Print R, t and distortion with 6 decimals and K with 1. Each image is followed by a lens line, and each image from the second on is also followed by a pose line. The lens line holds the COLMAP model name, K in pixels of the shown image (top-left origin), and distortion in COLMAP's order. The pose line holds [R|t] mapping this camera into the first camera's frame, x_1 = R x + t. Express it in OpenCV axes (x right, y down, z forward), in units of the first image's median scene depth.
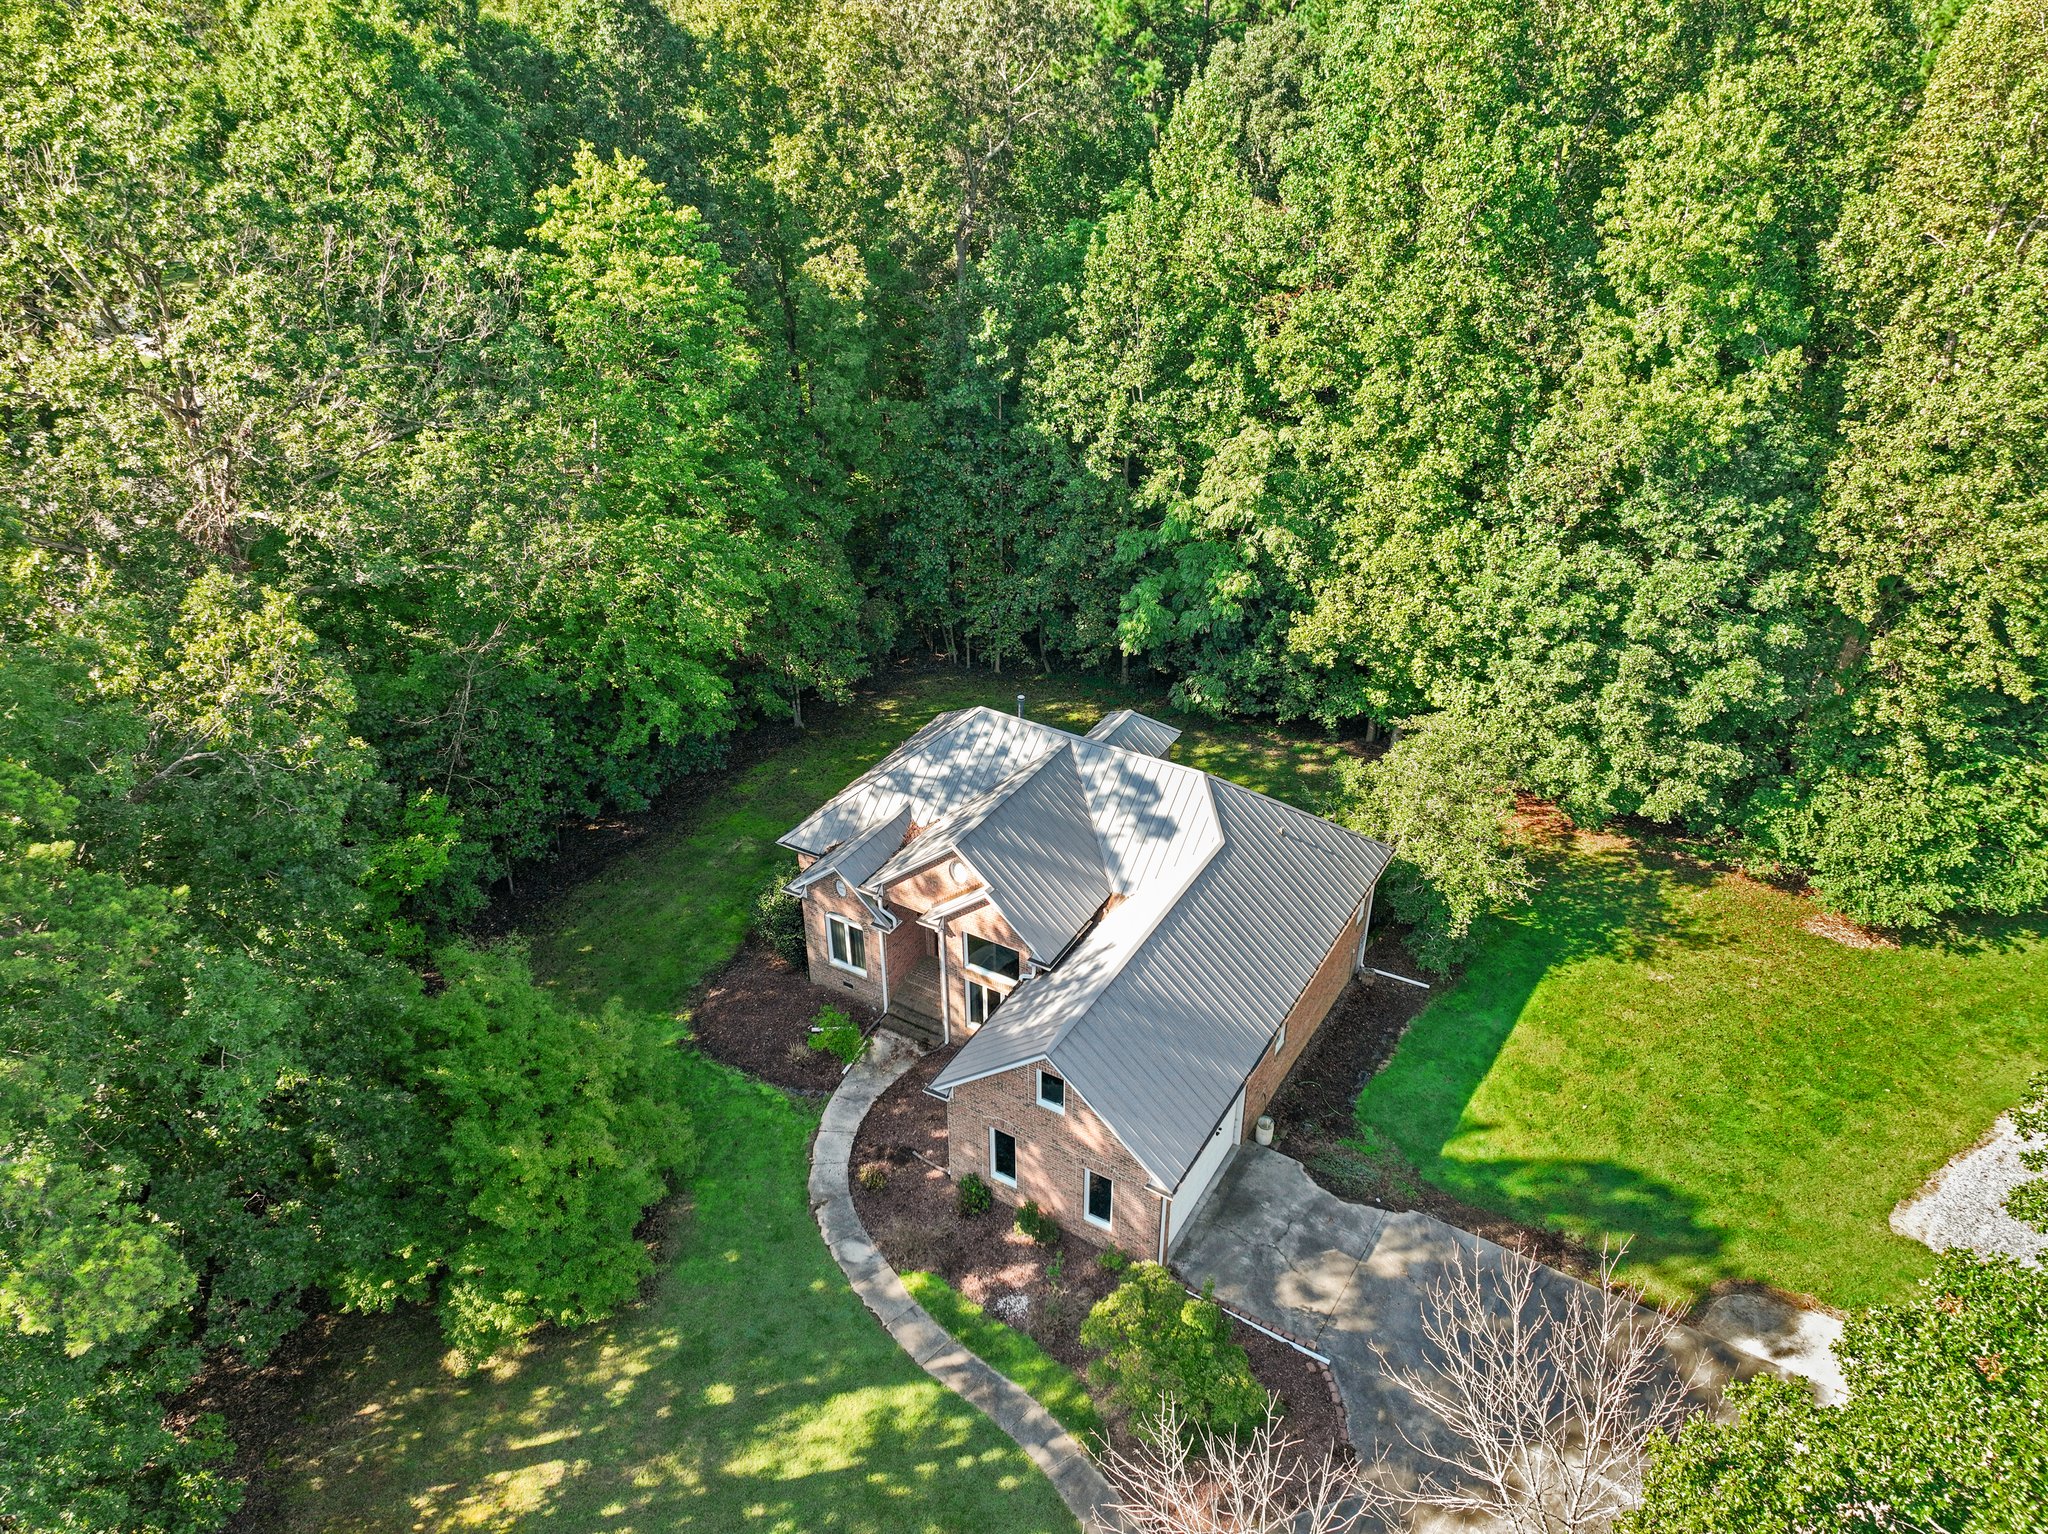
lens RADIAL K [[1456.7, 0, 1026.9], [0, 1456.7, 772.4], [0, 0, 1]] dist [-0.011702, 0.023498]
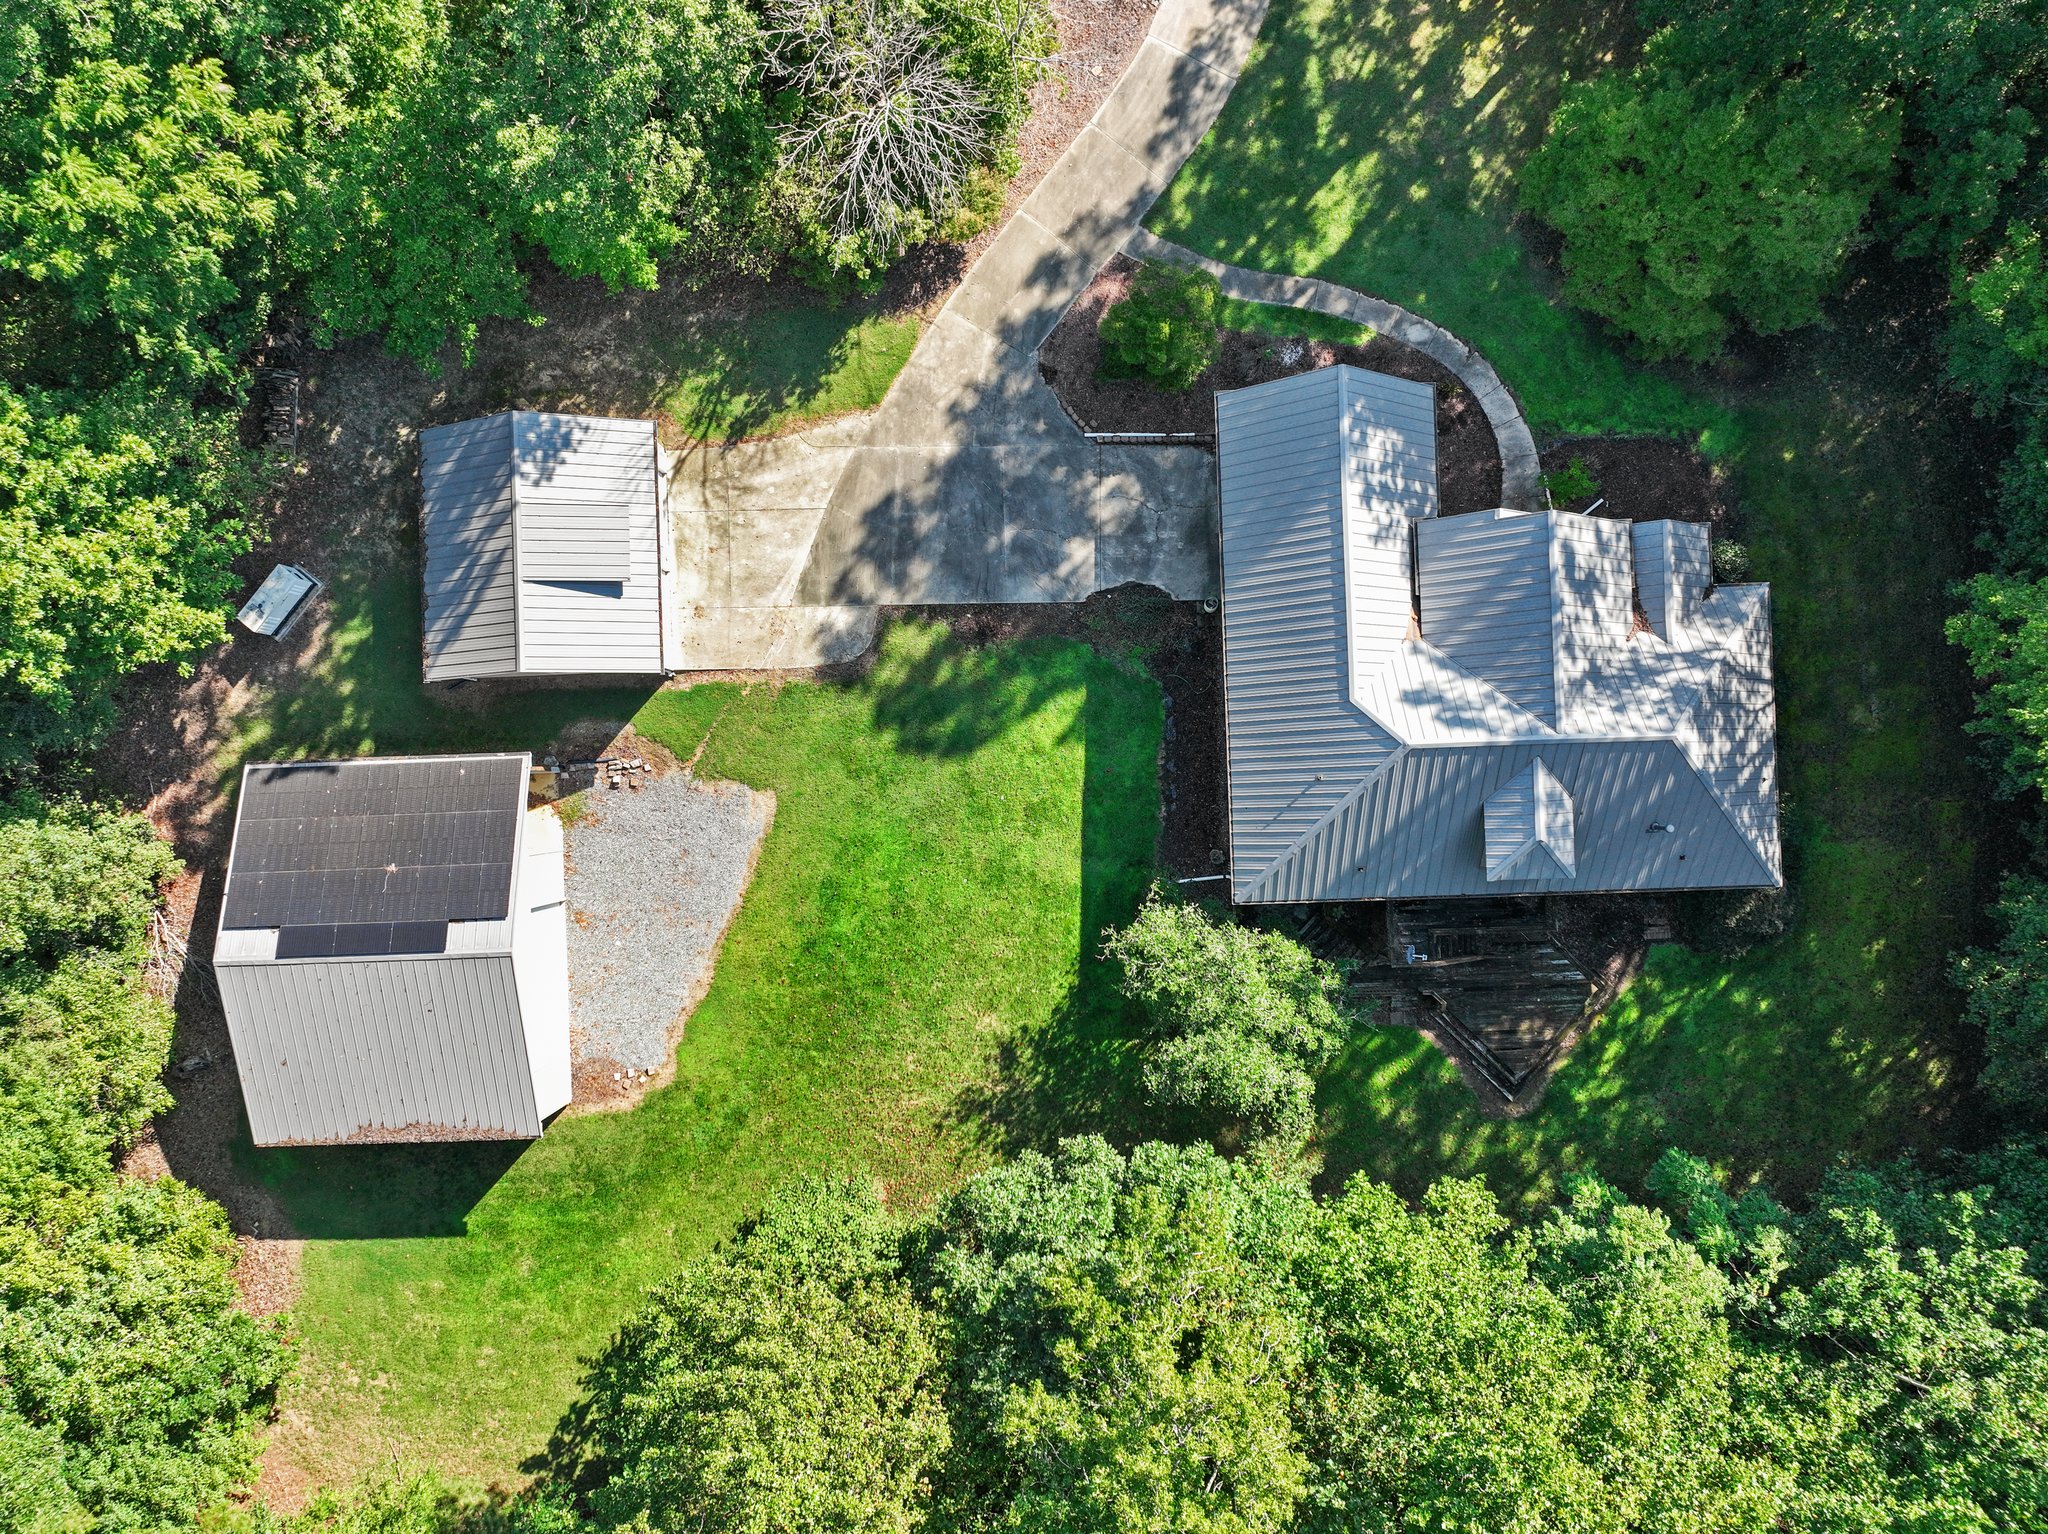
lens RADIAL K [[1456.7, 0, 1034.2], [0, 1456.7, 767.6], [0, 0, 1]] dist [-0.011702, 0.023498]
pose [[-0.843354, 0.537344, 0.004034, 0.379795], [-0.266117, -0.424166, 0.865601, -0.885690], [0.466836, 0.728934, 0.500718, 0.444137]]
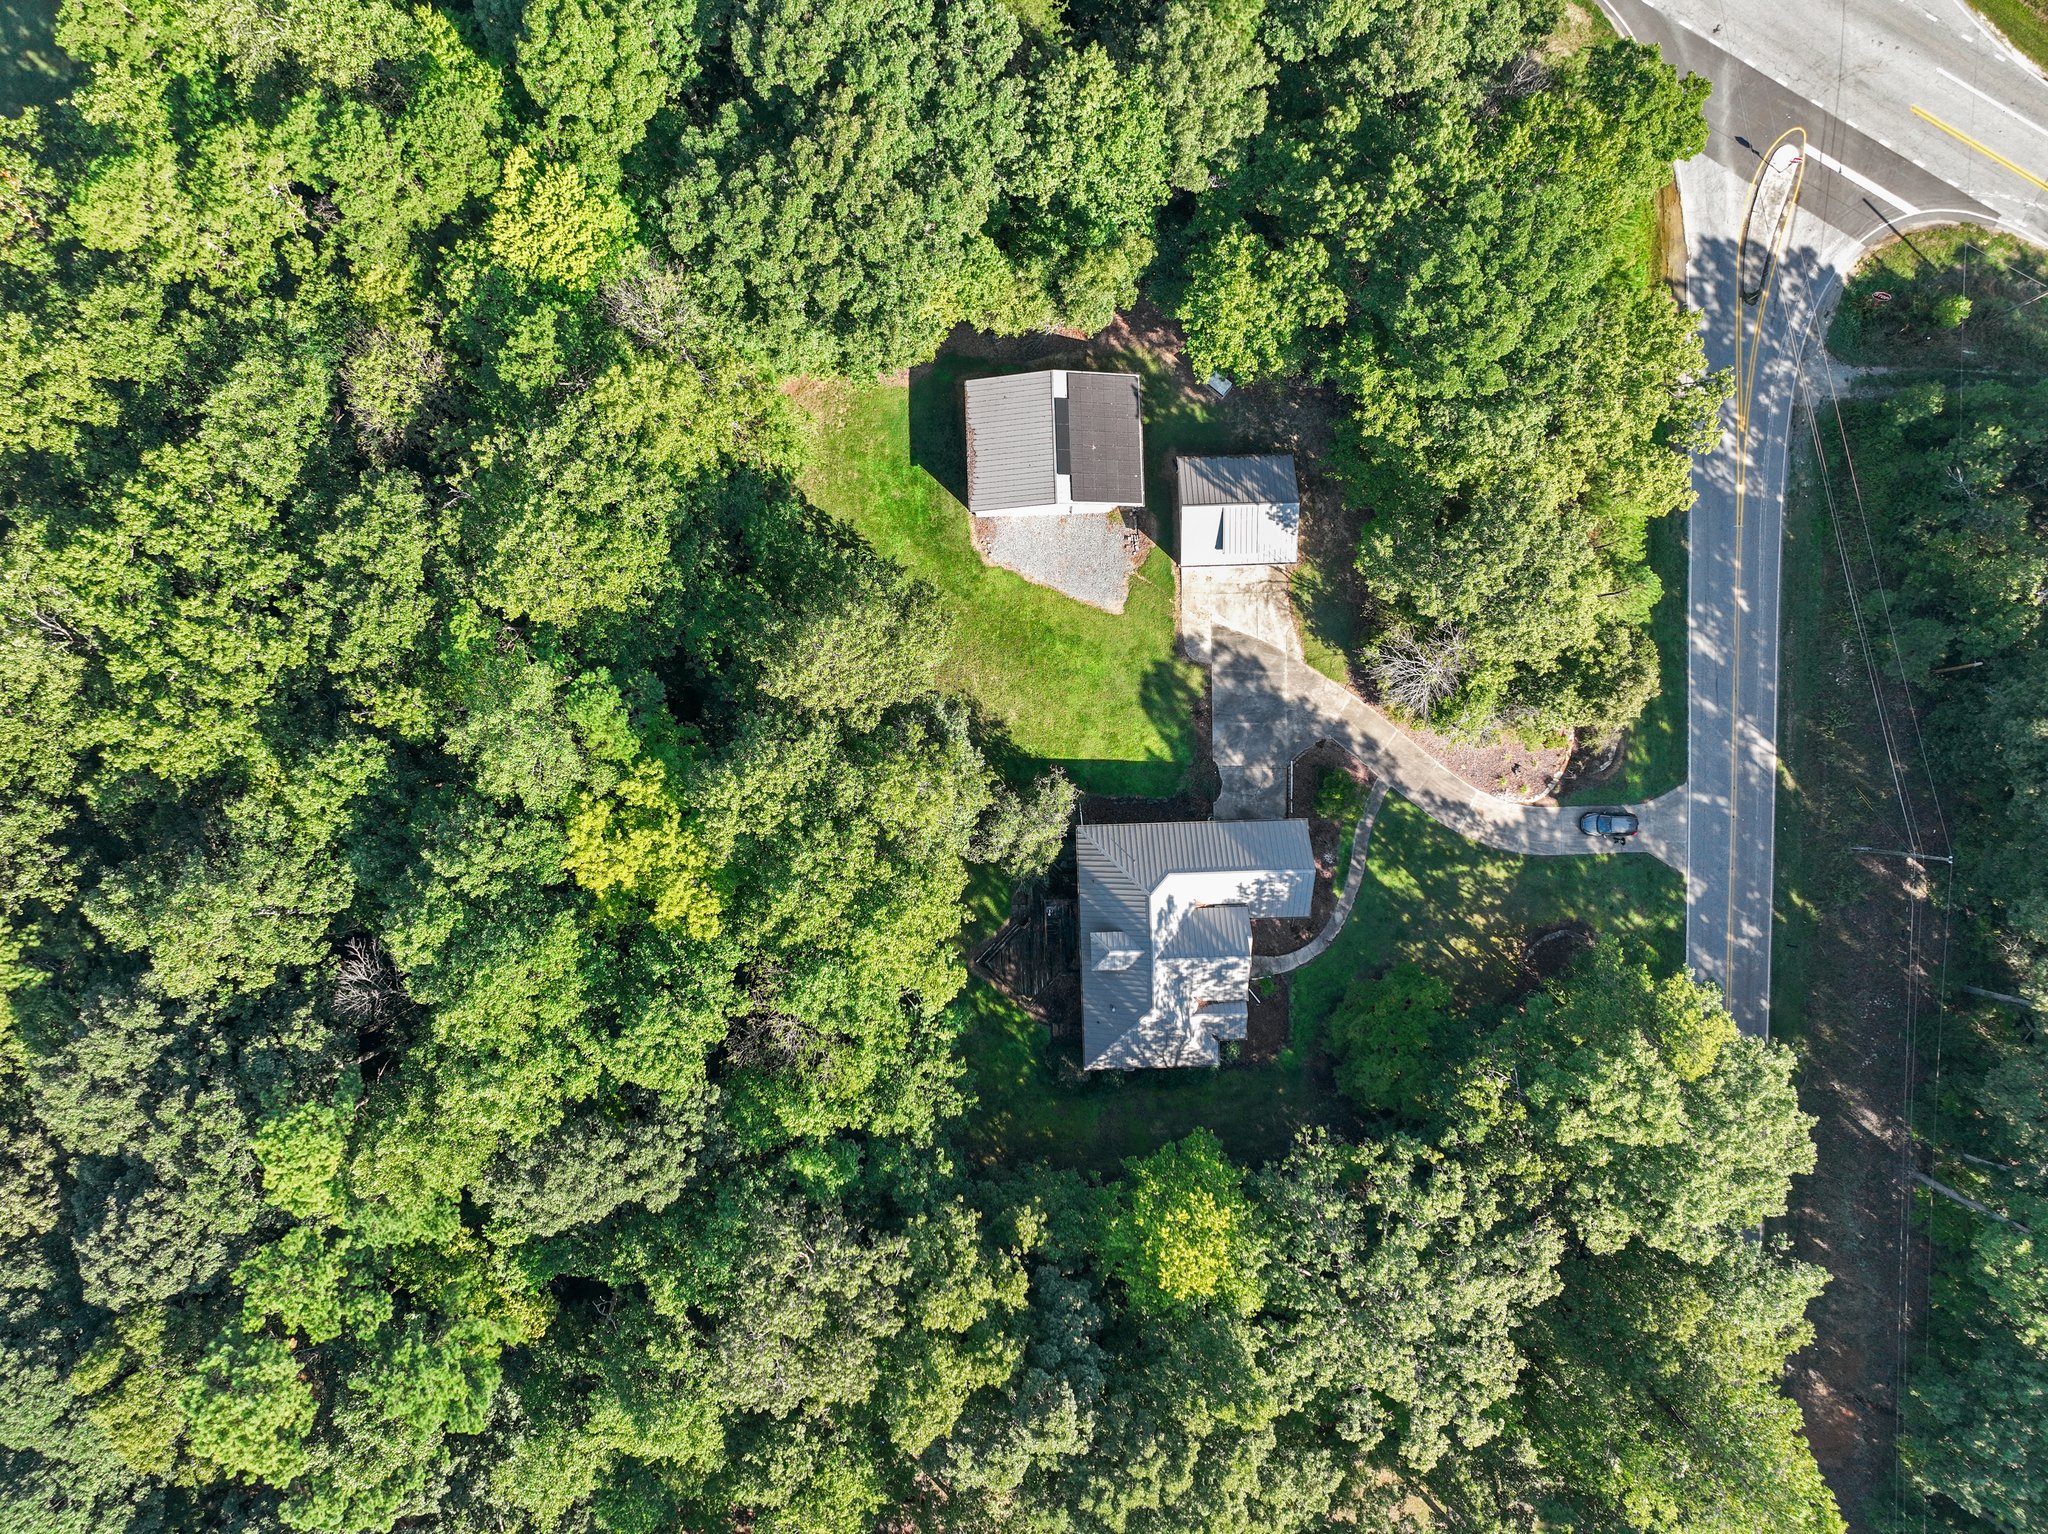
lens RADIAL K [[1456.7, 0, 1023.9], [0, 1456.7, 759.2], [0, 0, 1]] dist [-0.011702, 0.023498]
pose [[-0.535313, -0.844625, 0.006974, 0.444223], [0.444016, -0.274369, 0.852978, -2.246877], [-0.718533, 0.459707, 0.521900, -0.186939]]
